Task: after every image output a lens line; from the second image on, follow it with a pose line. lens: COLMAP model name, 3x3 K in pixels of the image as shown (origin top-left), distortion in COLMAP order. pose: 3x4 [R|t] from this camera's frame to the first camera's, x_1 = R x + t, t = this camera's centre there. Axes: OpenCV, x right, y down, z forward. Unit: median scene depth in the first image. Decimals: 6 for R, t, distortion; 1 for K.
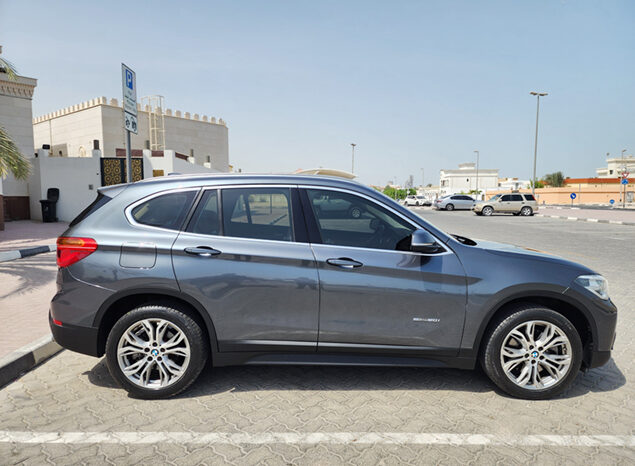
lens RADIAL K [[426.9, 0, 313.0], [0, 426.9, 238.9], [0, 0, 1]] dist [0.073508, -0.062214]
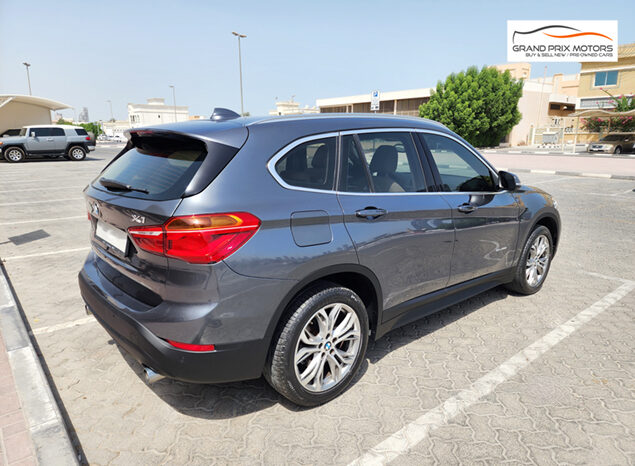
lens RADIAL K [[429.9, 0, 321.4], [0, 429.9, 232.3], [0, 0, 1]] dist [0.032680, 0.000818]
pose [[0.760637, -0.140571, 0.633775, -0.795423], [0.059609, 0.987274, 0.147435, -0.054634], [-0.646435, -0.074366, 0.759336, 0.401565]]
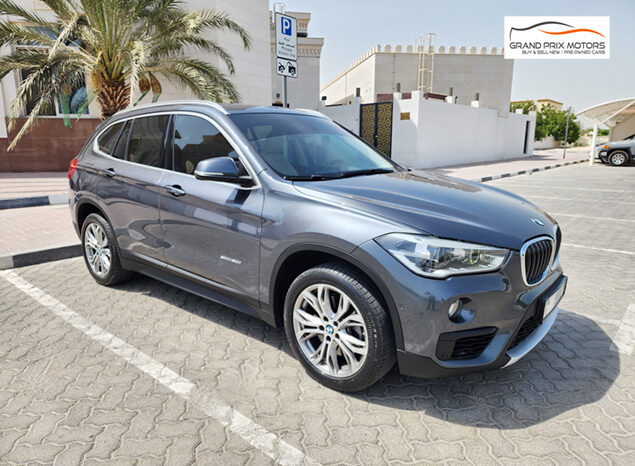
lens RADIAL K [[426.9, 0, 313.0], [0, 426.9, 238.9], [0, 0, 1]] dist [0.073508, -0.062214]
pose [[0.750602, 0.135447, -0.646723, 0.906159], [-0.056094, 0.988293, 0.141880, 0.008808], [0.658369, -0.070218, 0.749413, 0.421378]]
